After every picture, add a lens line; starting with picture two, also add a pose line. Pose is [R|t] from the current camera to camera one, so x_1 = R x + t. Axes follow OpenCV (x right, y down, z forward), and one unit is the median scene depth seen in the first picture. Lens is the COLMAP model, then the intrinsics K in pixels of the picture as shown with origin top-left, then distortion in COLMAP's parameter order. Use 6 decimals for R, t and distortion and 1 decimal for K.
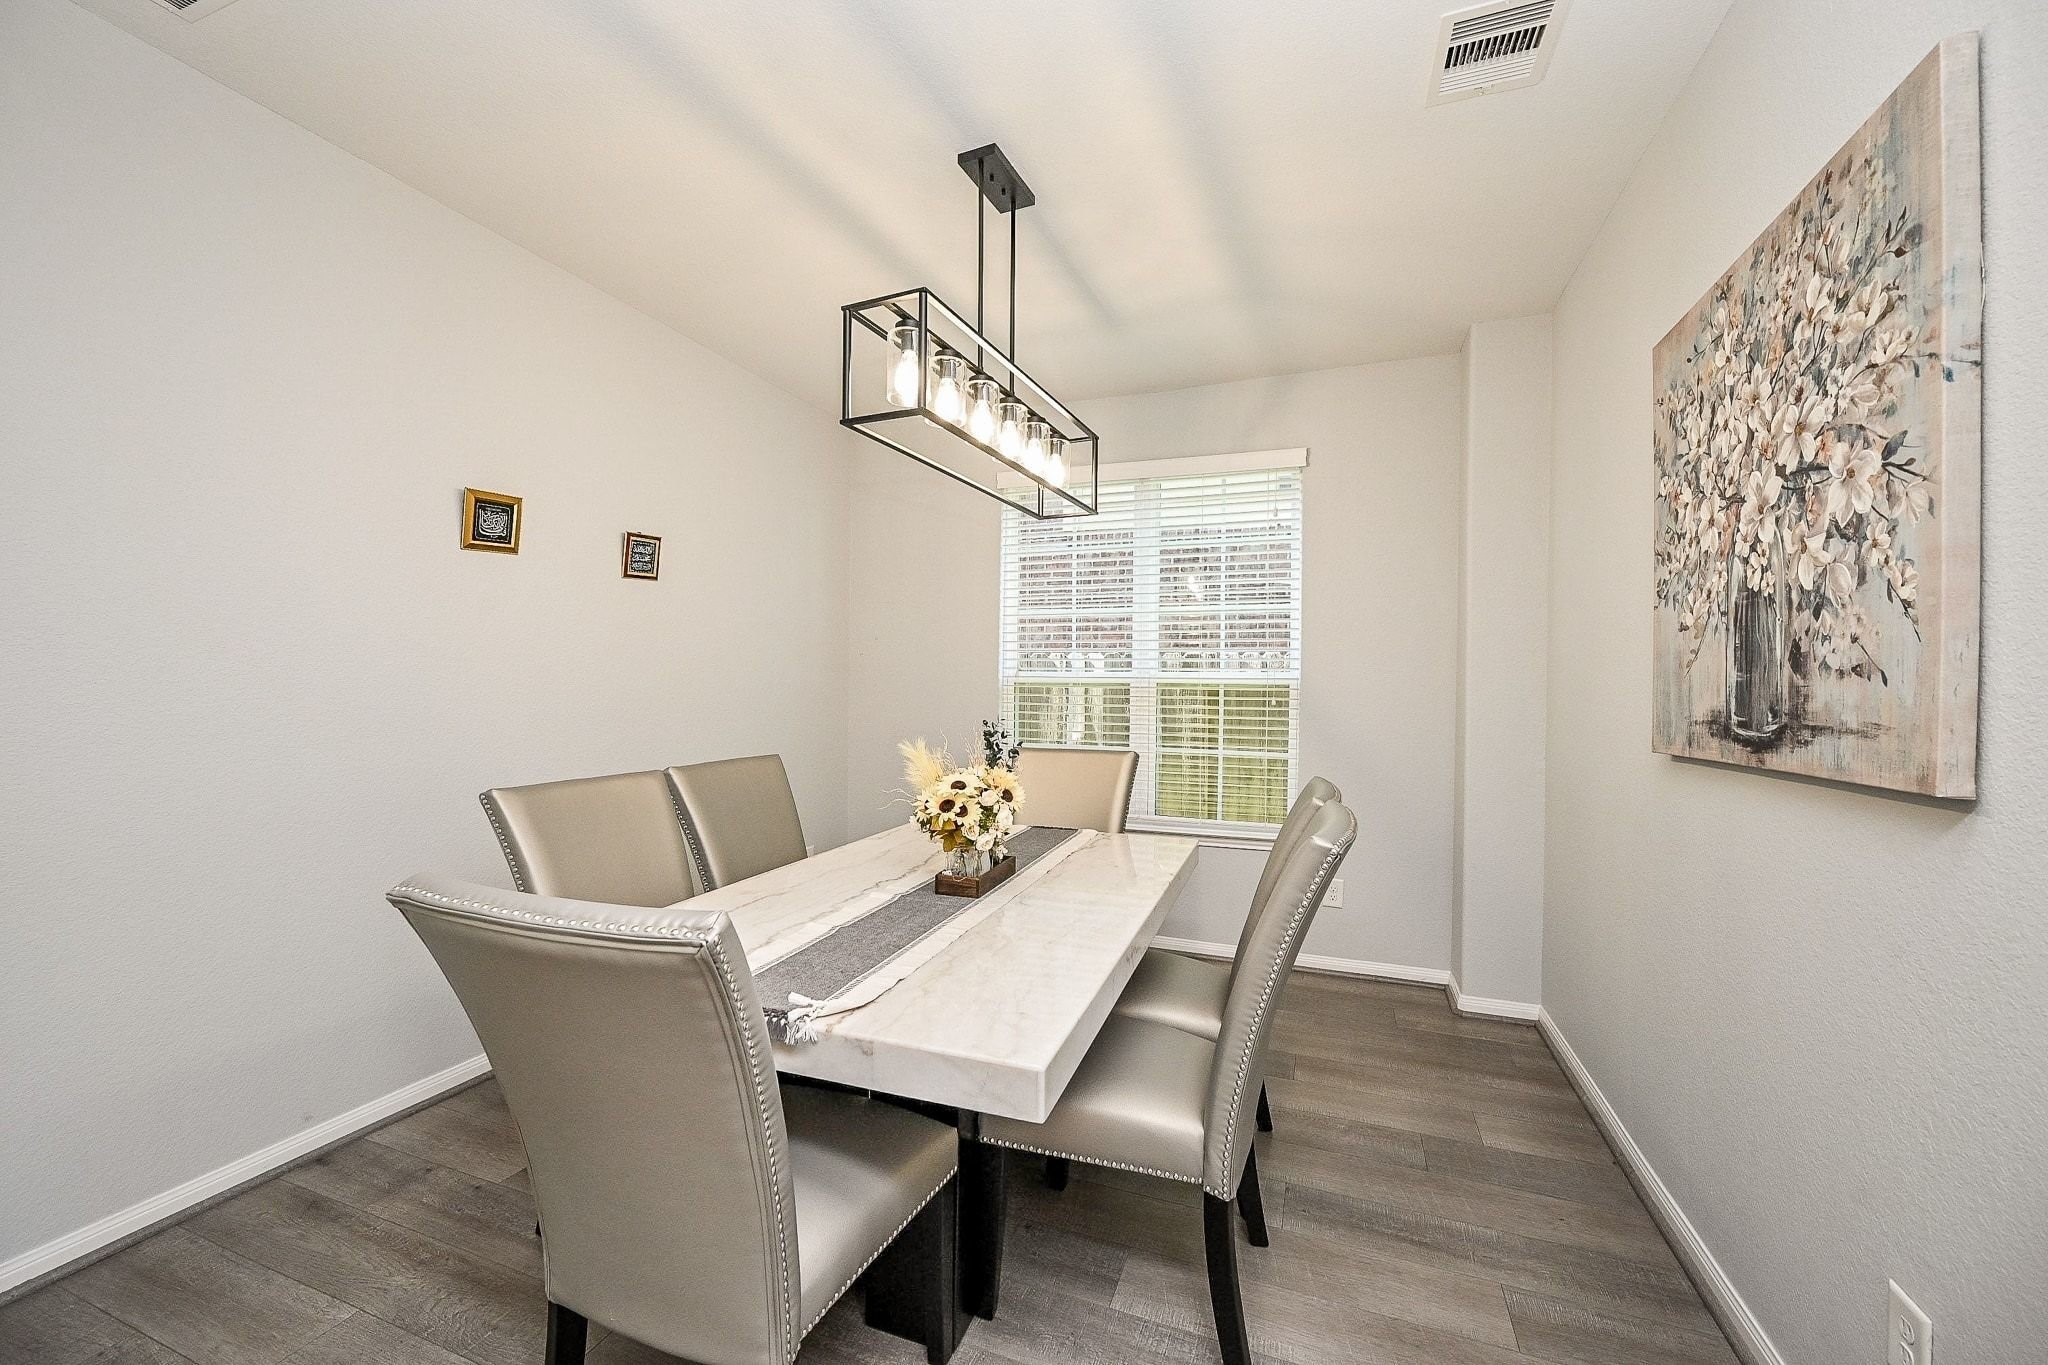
lens RADIAL K [[817.8, 0, 1019.8], [0, 817.8, 687.0], [0, 0, 1]] dist [-0.000946, 0.000482]
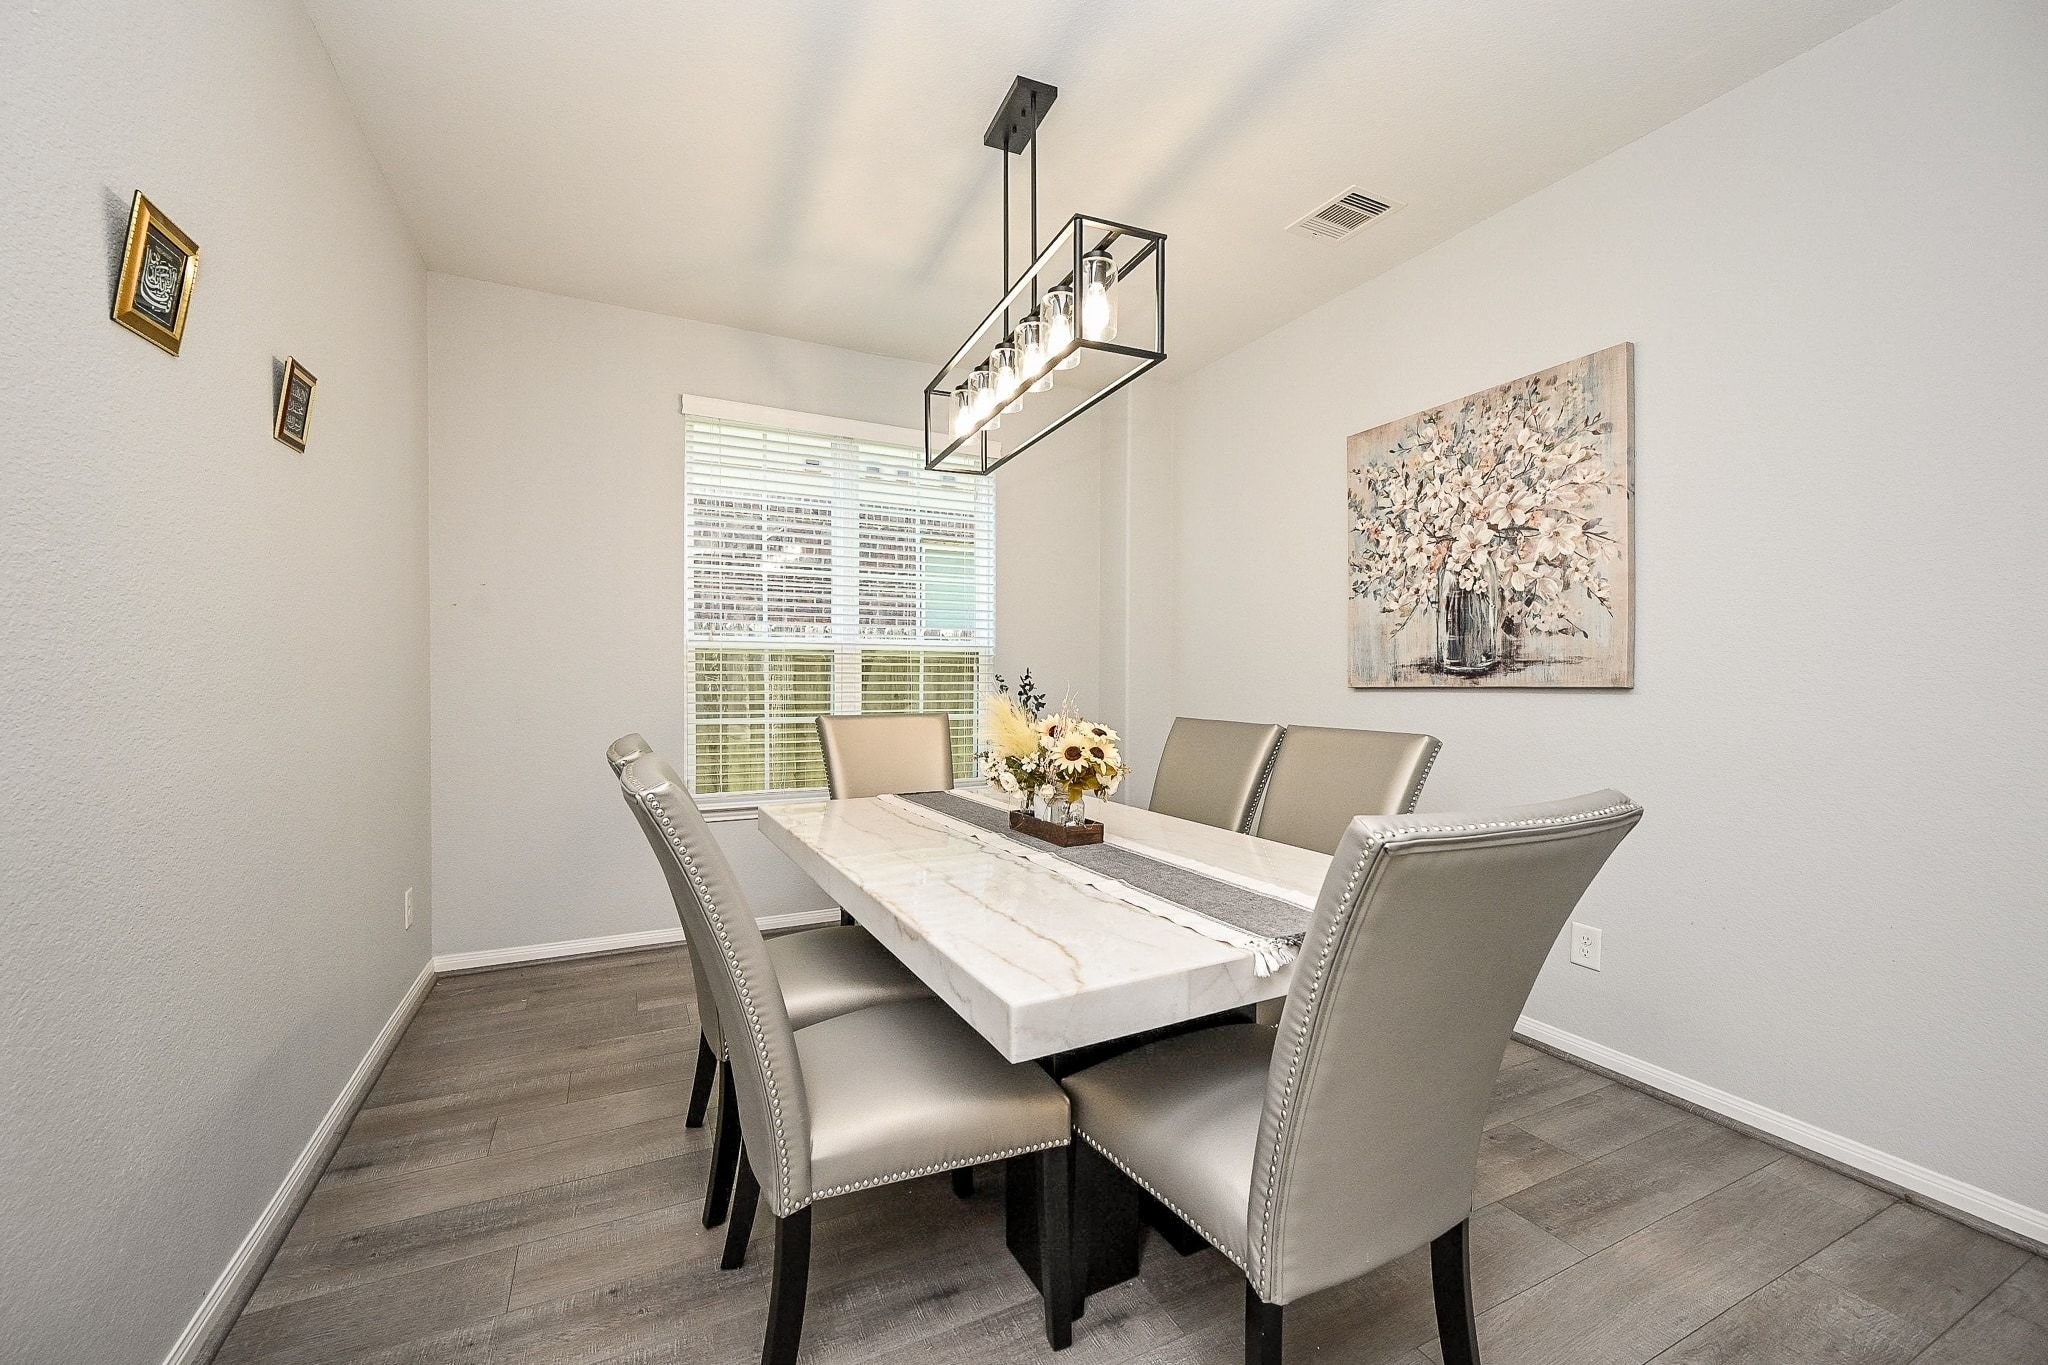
lens RADIAL K [[817.8, 0, 1019.8], [0, 817.8, 687.0], [0, 0, 1]] dist [-0.000946, 0.000482]
pose [[0.674759, -0.018699, 0.737801, -1.214771], [0.005678, 0.999781, 0.020147, 0.060302], [-0.738016, -0.009405, 0.674717, 0.541081]]
